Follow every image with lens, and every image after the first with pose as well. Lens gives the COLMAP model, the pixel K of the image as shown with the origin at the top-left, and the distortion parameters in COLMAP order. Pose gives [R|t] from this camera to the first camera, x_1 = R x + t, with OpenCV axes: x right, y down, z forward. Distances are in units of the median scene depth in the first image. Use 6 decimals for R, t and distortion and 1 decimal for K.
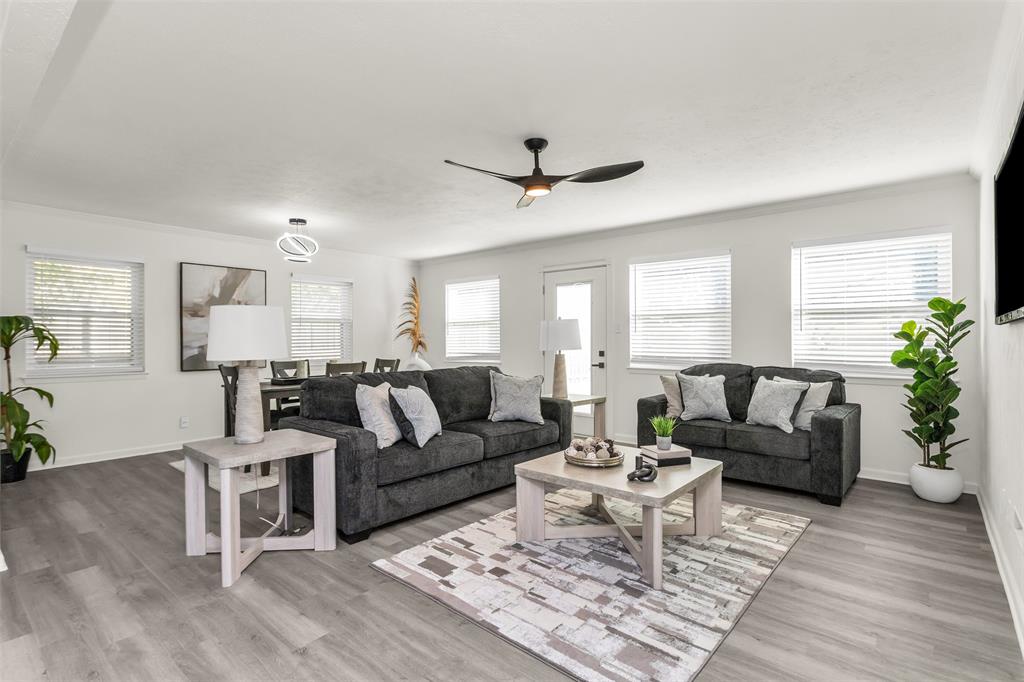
lens RADIAL K [[493.7, 0, 510.6], [0, 493.7, 342.0], [0, 0, 1]] dist [0.005718, -0.000036]
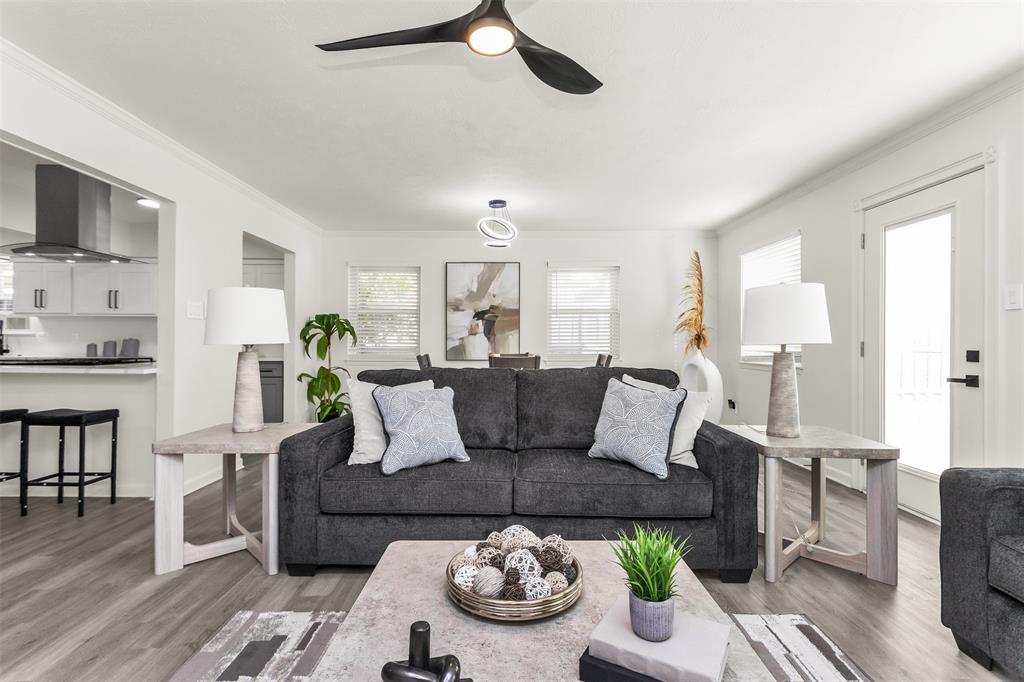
lens RADIAL K [[493.7, 0, 506.5], [0, 493.7, 331.6], [0, 0, 1]] dist [0.005718, -0.000036]
pose [[0.647250, -0.006738, -0.762248, 0.302169], [-0.004323, 0.999912, -0.012509, 0.008955], [0.762266, 0.011392, 0.647164, 0.419428]]
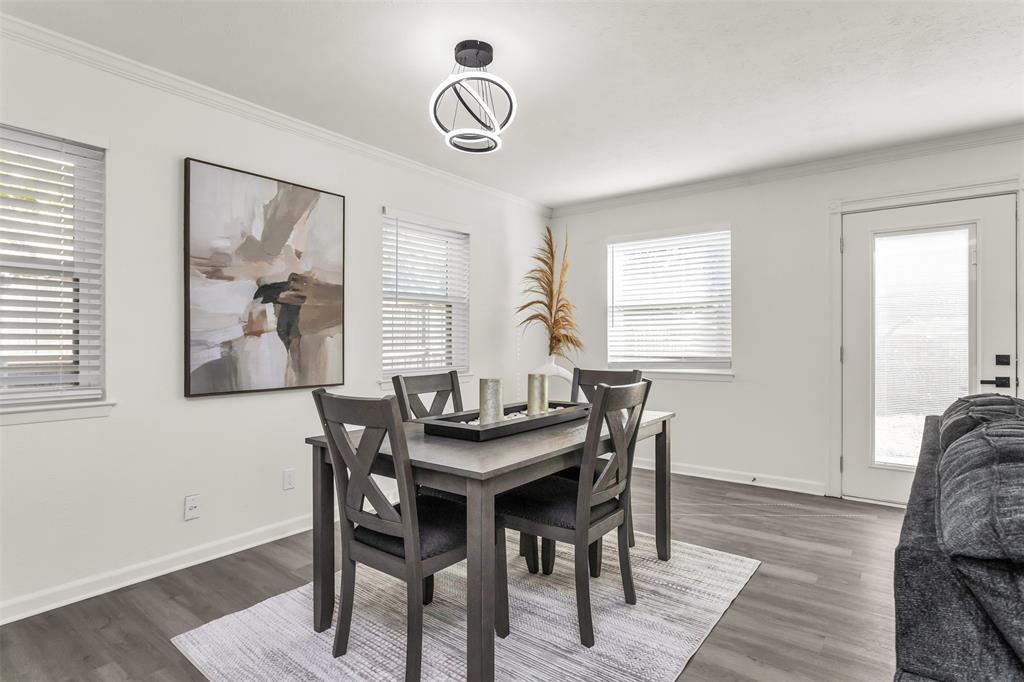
lens RADIAL K [[522.5, 0, 515.8], [0, 522.5, 340.8], [0, 0, 1]] dist [-0.003487, 0.000472]
pose [[0.998698, 0.005410, 0.050722, -0.425799], [-0.005391, 0.999985, -0.000502, 0.006997], [-0.050724, 0.000228, 0.998713, 0.555197]]
